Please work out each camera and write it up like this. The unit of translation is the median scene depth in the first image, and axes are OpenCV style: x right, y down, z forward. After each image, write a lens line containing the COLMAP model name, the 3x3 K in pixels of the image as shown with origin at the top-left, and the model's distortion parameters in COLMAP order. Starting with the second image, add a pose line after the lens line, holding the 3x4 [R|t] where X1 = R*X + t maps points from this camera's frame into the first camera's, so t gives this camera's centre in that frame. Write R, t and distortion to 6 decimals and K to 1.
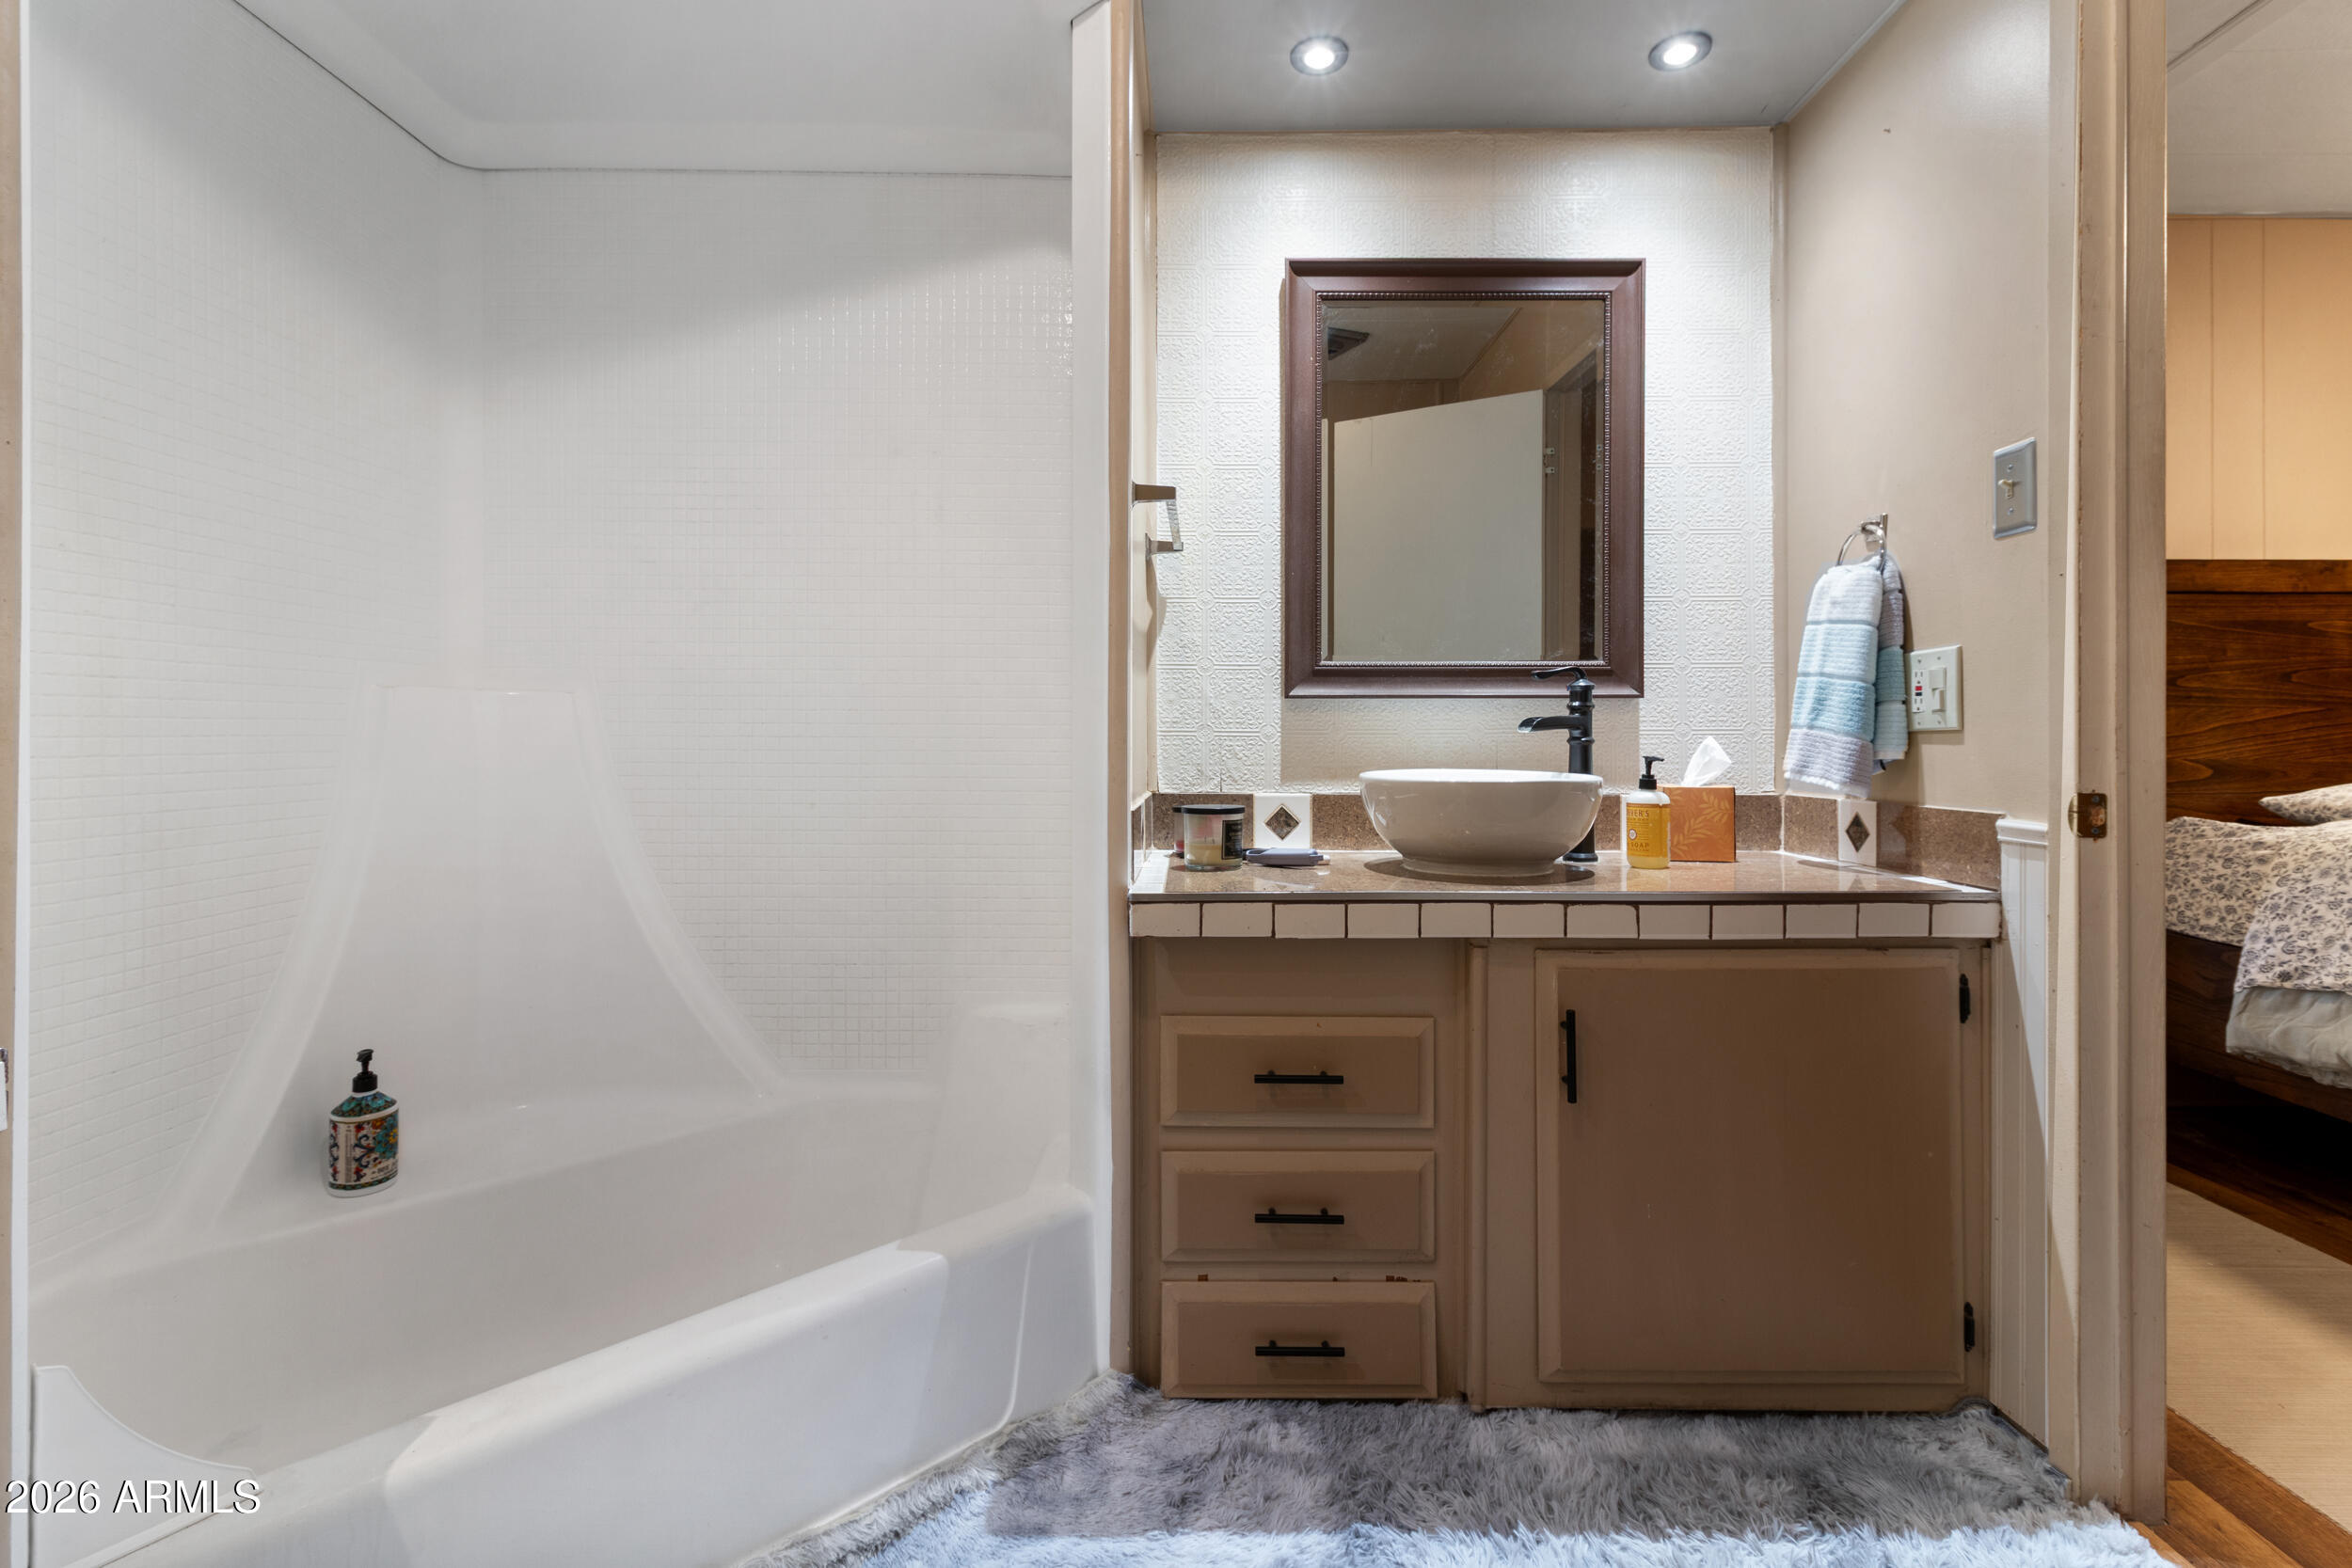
lens RADIAL K [[1107.5, 0, 1199.6], [0, 1107.5, 730.0], [0, 0, 1]] dist [0.002294, 0.001210]
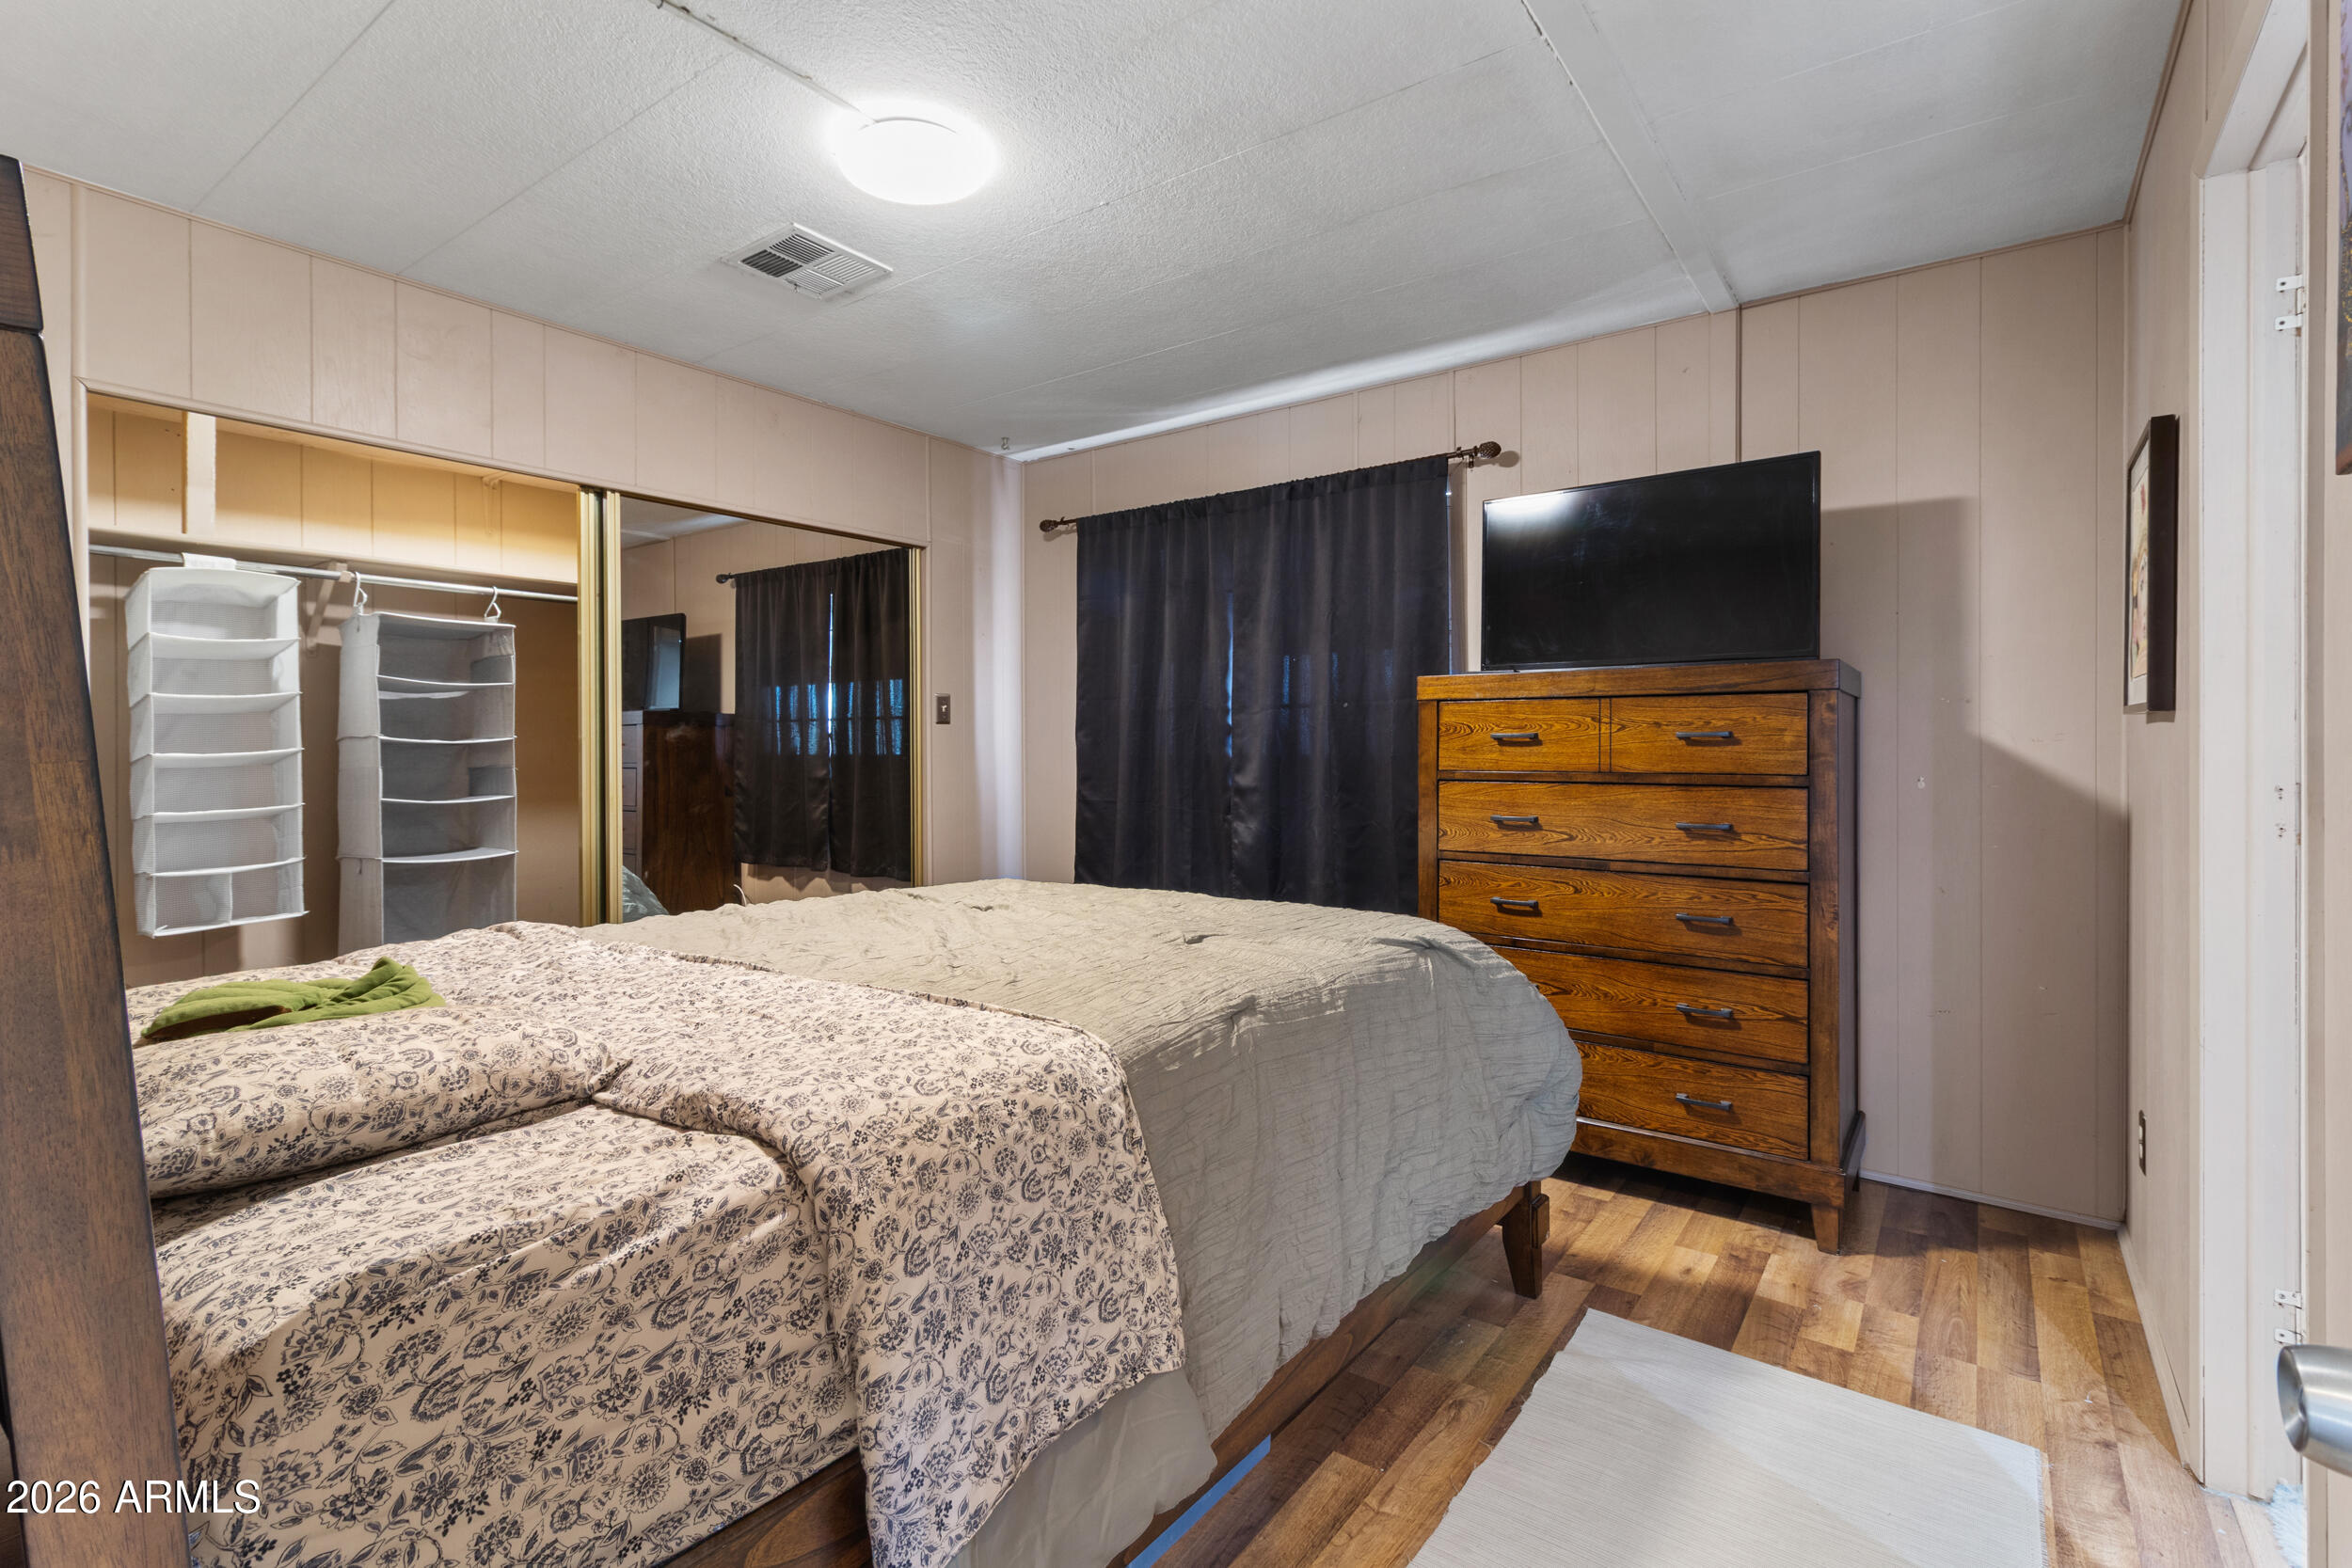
lens RADIAL K [[1107.5, 0, 1215.7], [0, 1107.5, 761.1], [0, 0, 1]] dist [0.002294, 0.001210]
pose [[-0.816171, -0.002835, 0.577803, 0.575701], [-0.000175, 0.999989, 0.004659, -0.055089], [-0.577810, 0.003702, -0.816163, 1.172994]]
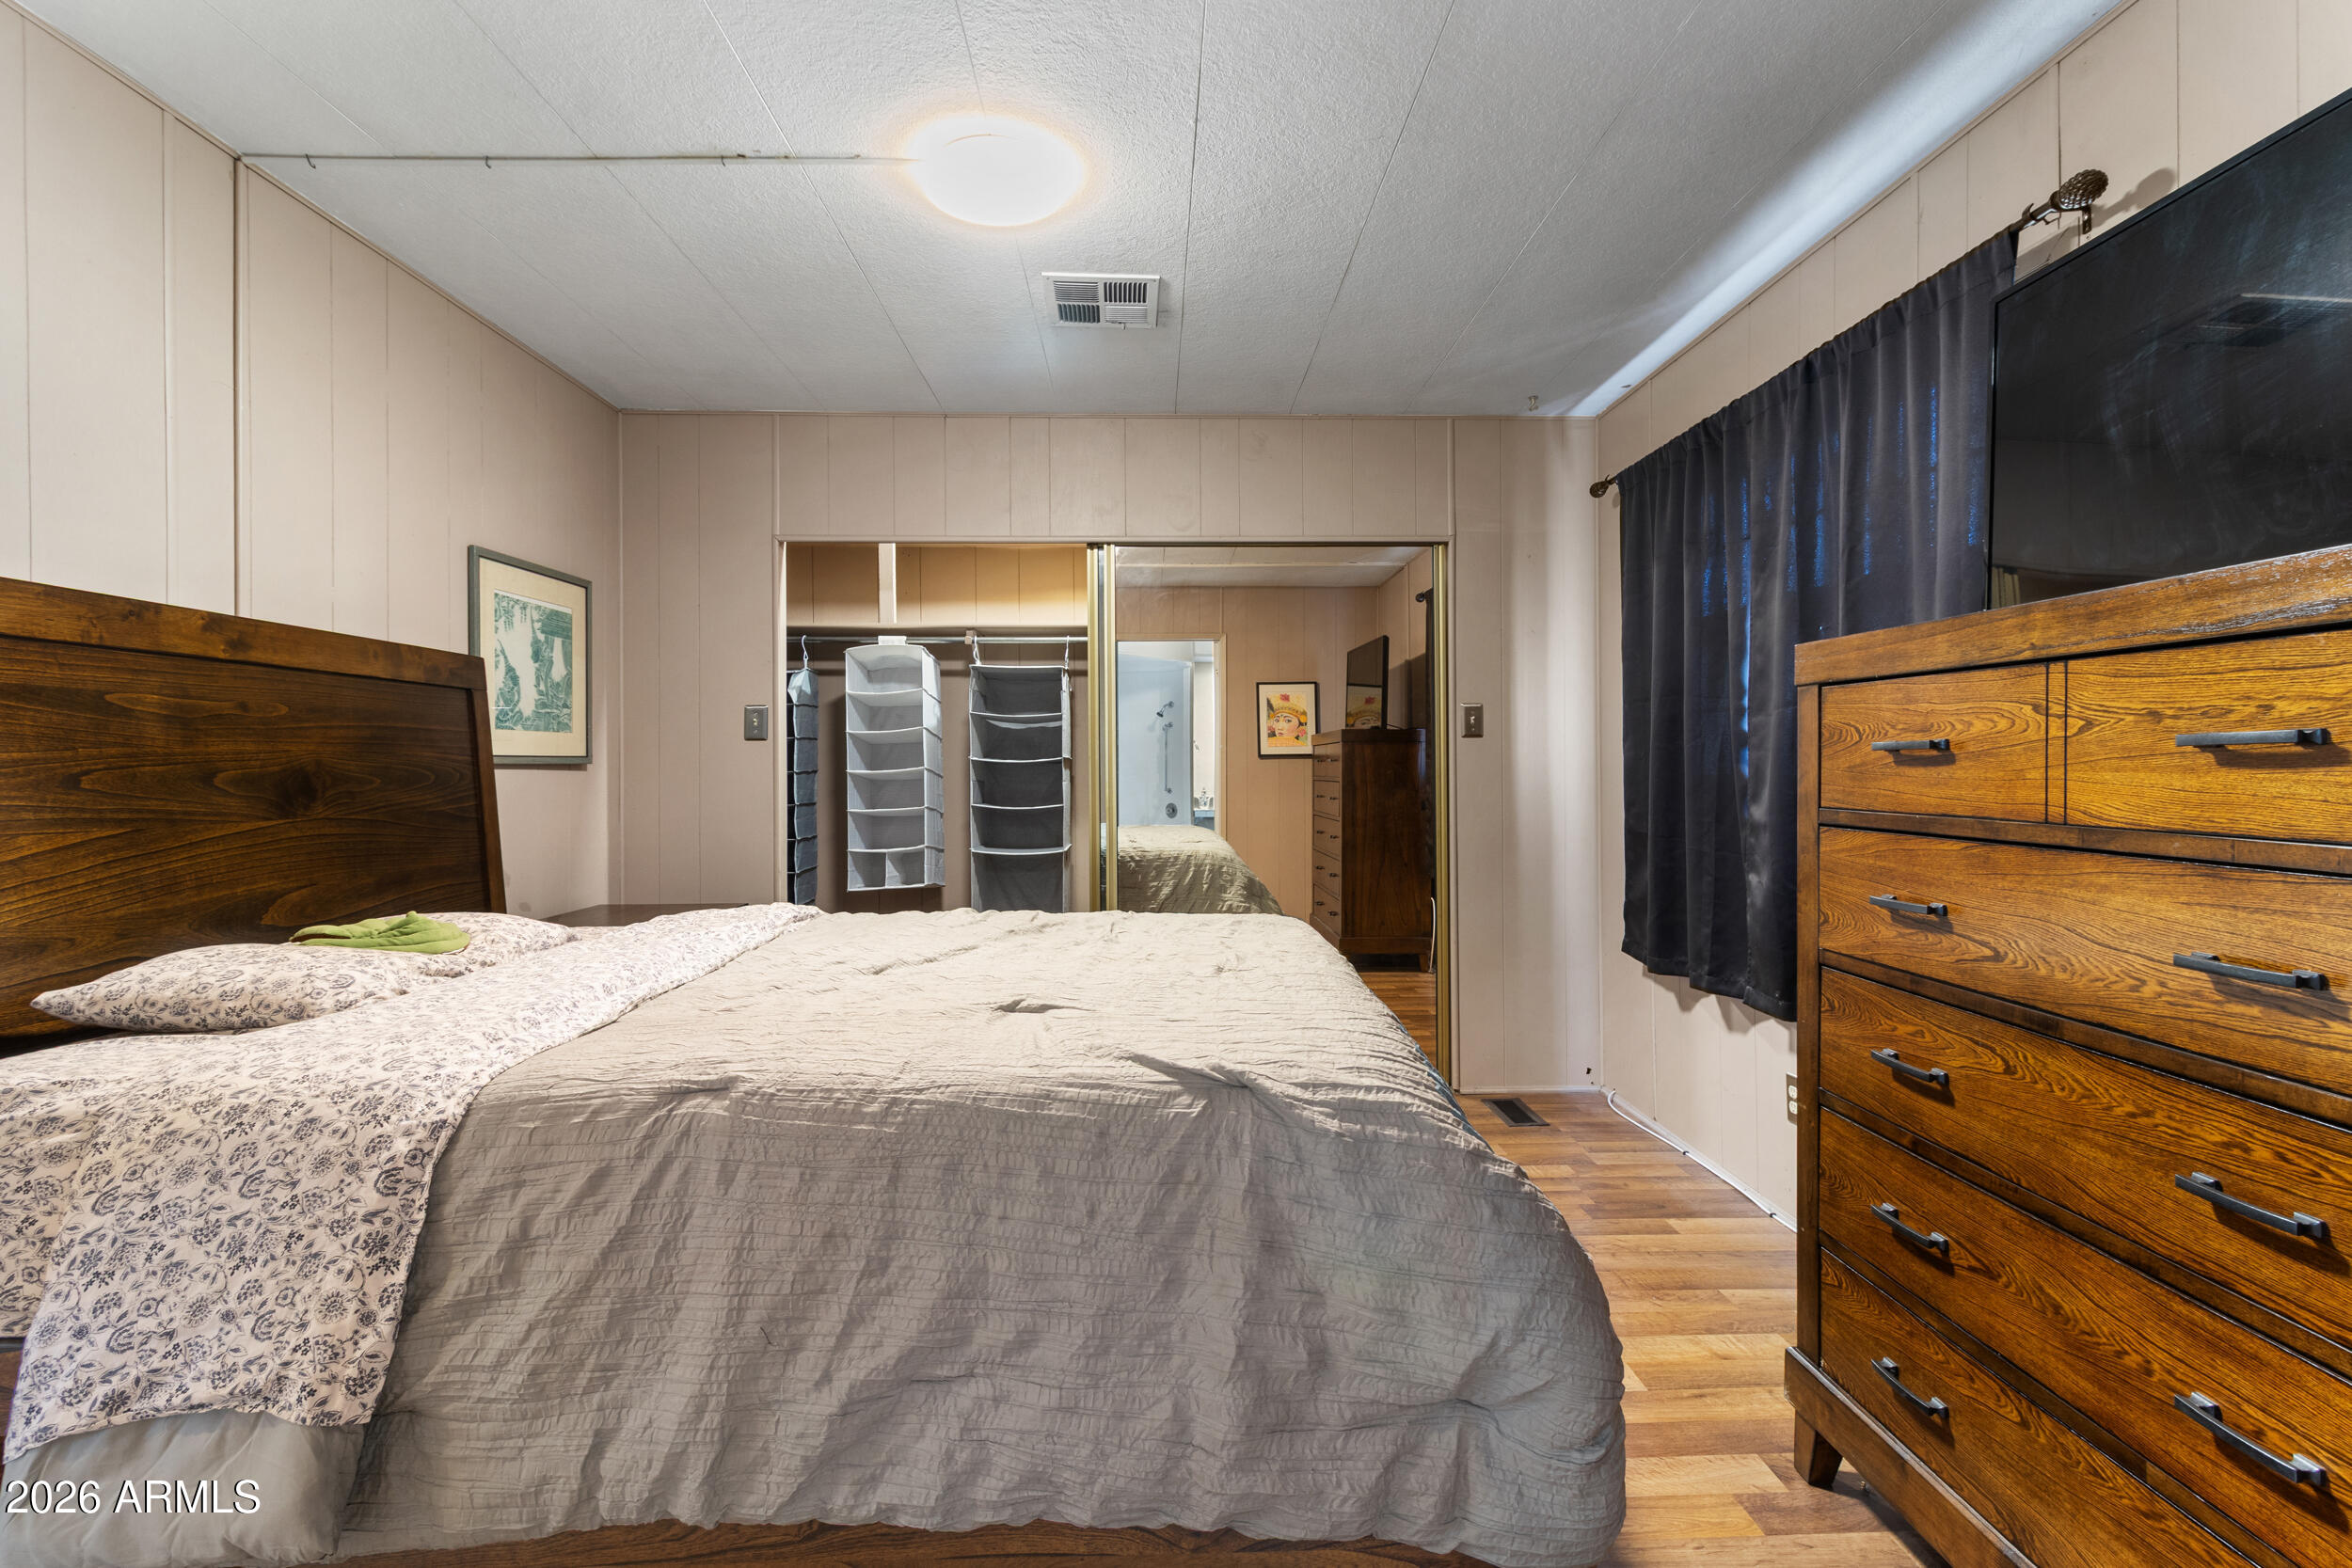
lens RADIAL K [[1107.5, 0, 1179.5], [0, 1107.5, 769.1], [0, 0, 1]] dist [0.002294, 0.001210]
pose [[-0.025758, -0.002590, 0.999665, 0.400187], [-0.001301, 0.999996, 0.002557, -0.064244], [-0.999667, -0.001234, -0.025761, 0.463307]]
